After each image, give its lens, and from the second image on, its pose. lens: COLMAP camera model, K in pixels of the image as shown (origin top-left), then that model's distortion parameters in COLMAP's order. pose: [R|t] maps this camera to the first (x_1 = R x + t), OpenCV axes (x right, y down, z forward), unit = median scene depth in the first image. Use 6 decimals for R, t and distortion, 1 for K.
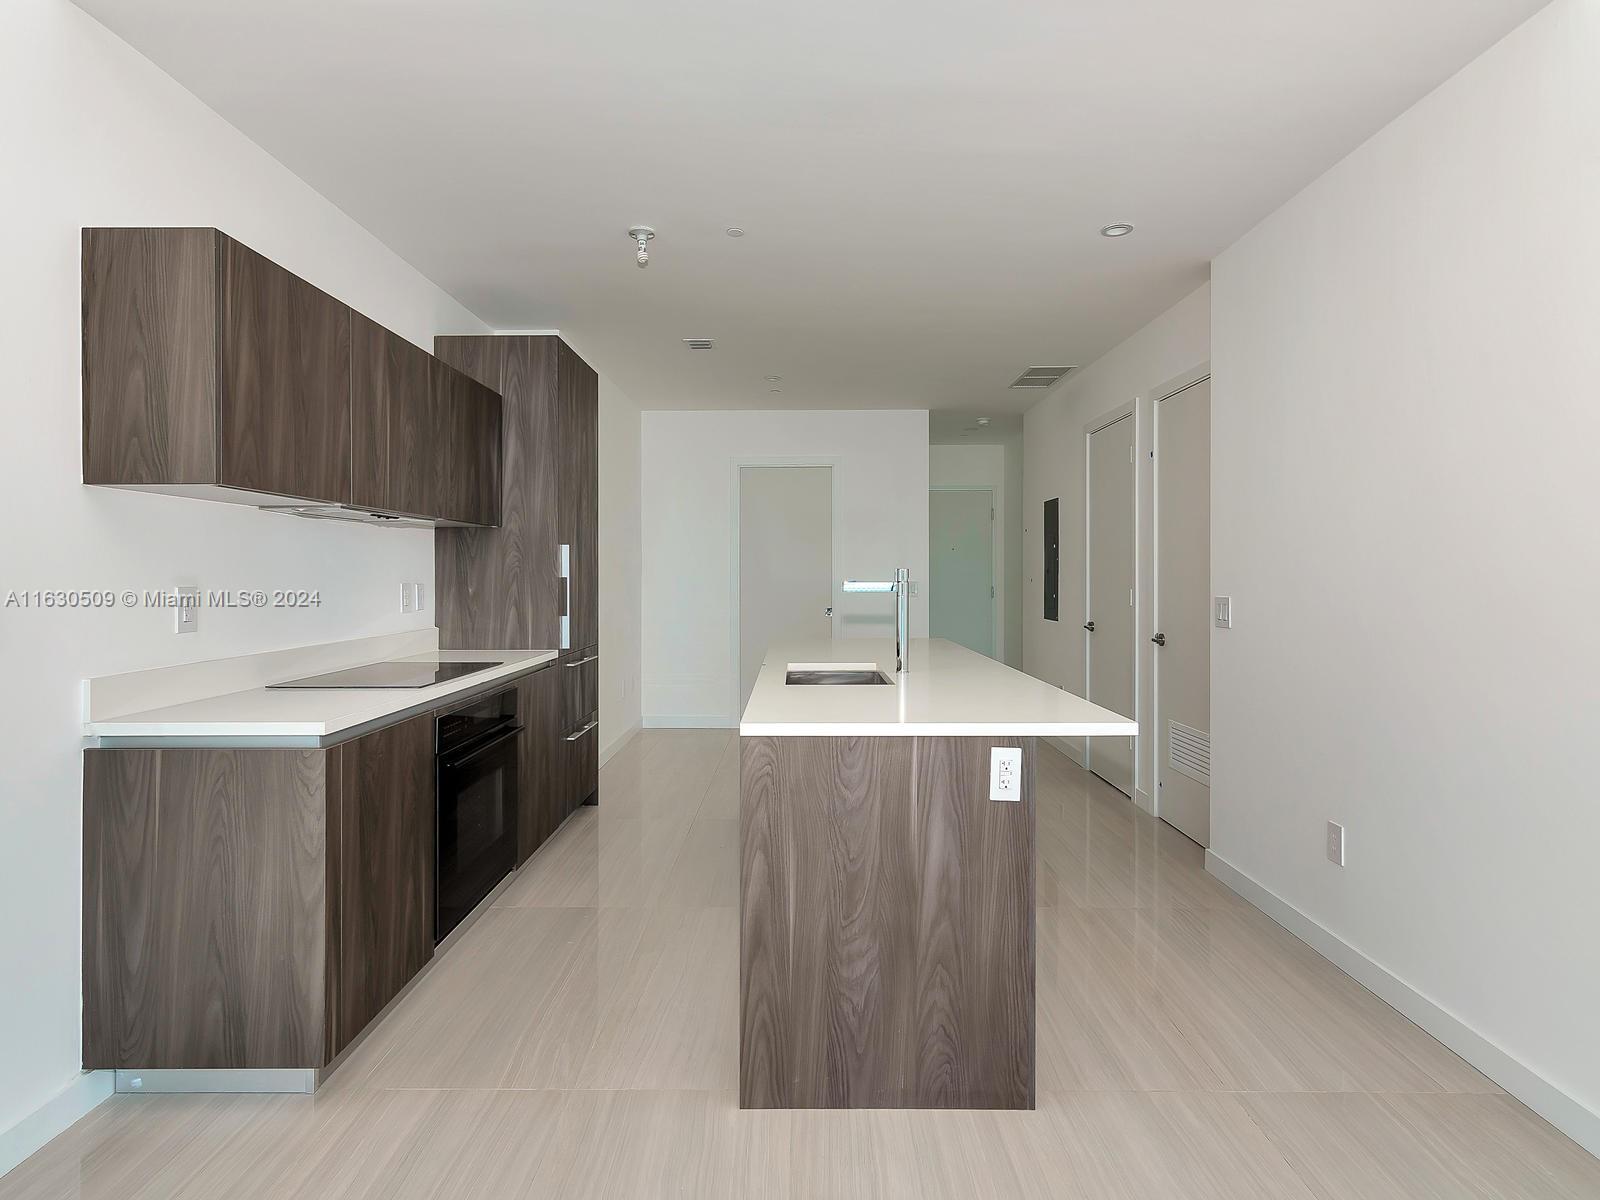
lens RADIAL K [[792.8, 0, 798.2], [0, 792.8, 576.3], [0, 0, 1]] dist [-0.003403, 0.003581]
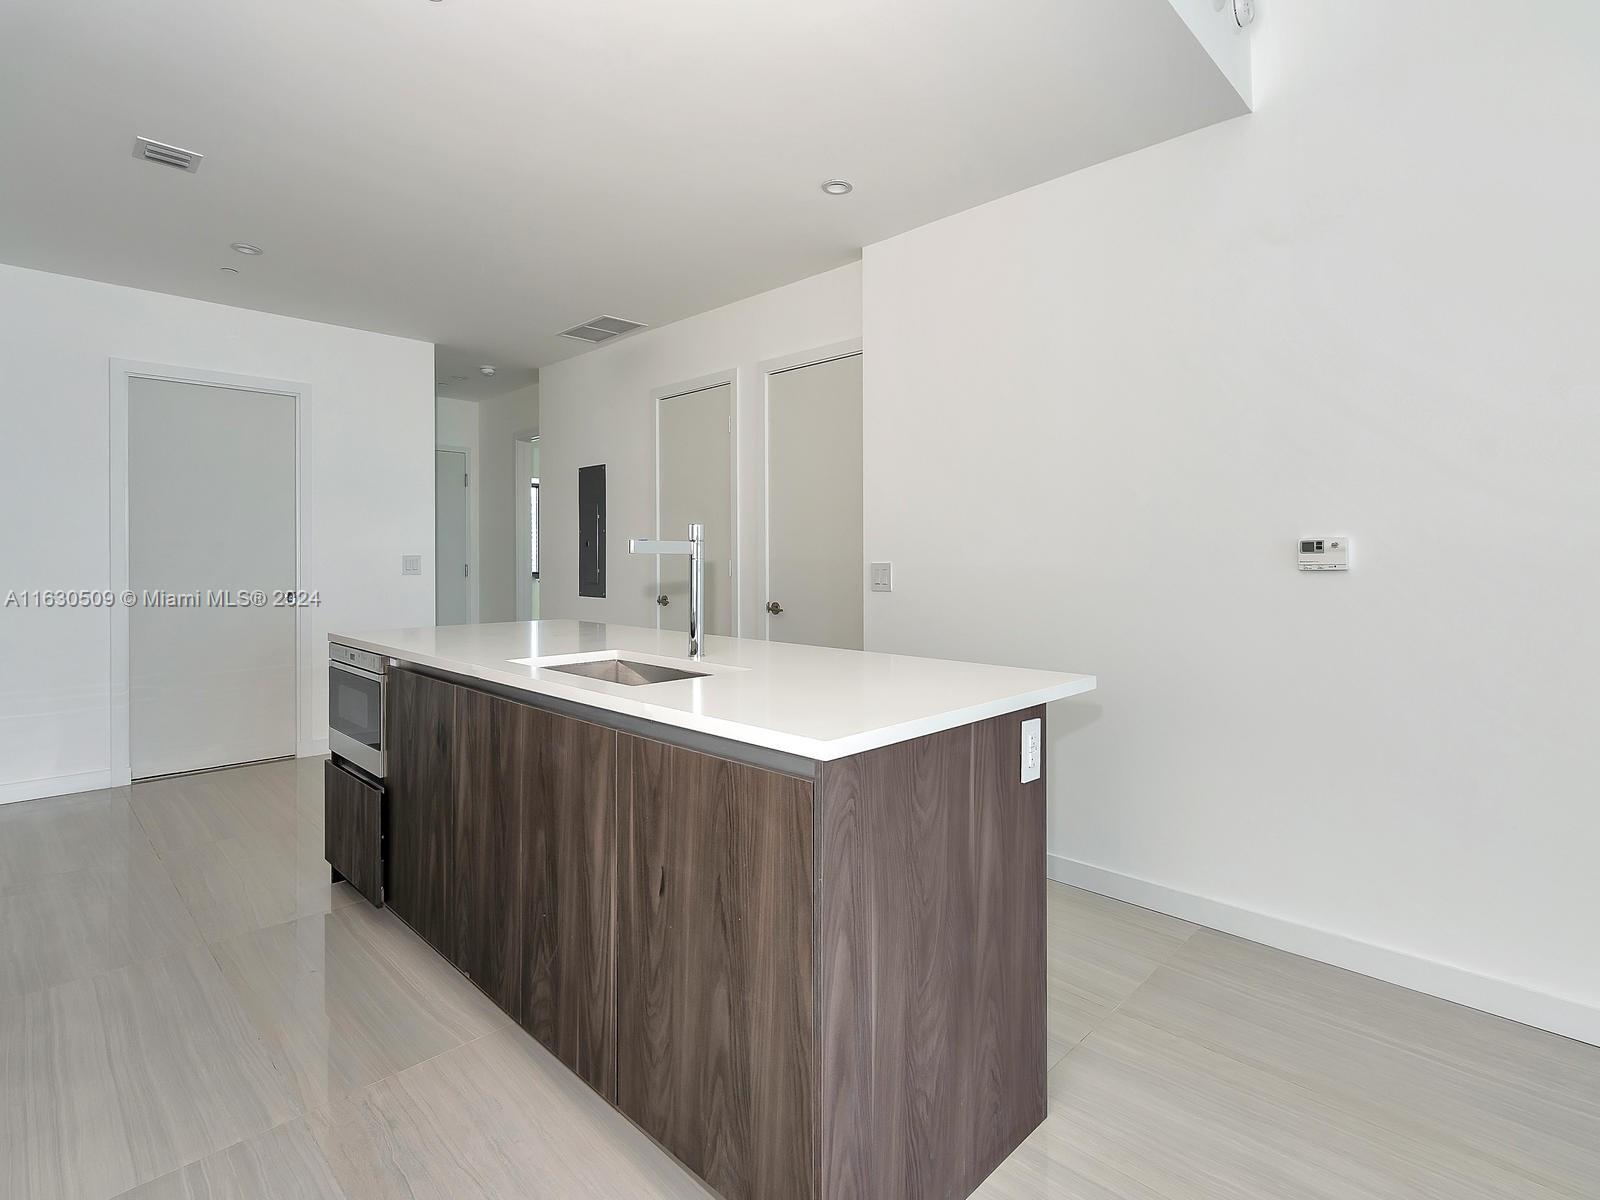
lens RADIAL K [[800.2, 0, 800.5], [0, 800.2, 561.2], [0, 0, 1]] dist [-0.001116, 0.000024]
pose [[0.697316, -0.001525, 0.716762, -0.545894], [0.001771, 0.999998, 0.000404, 0.040179], [-0.716761, 0.000988, 0.697318, 0.564017]]
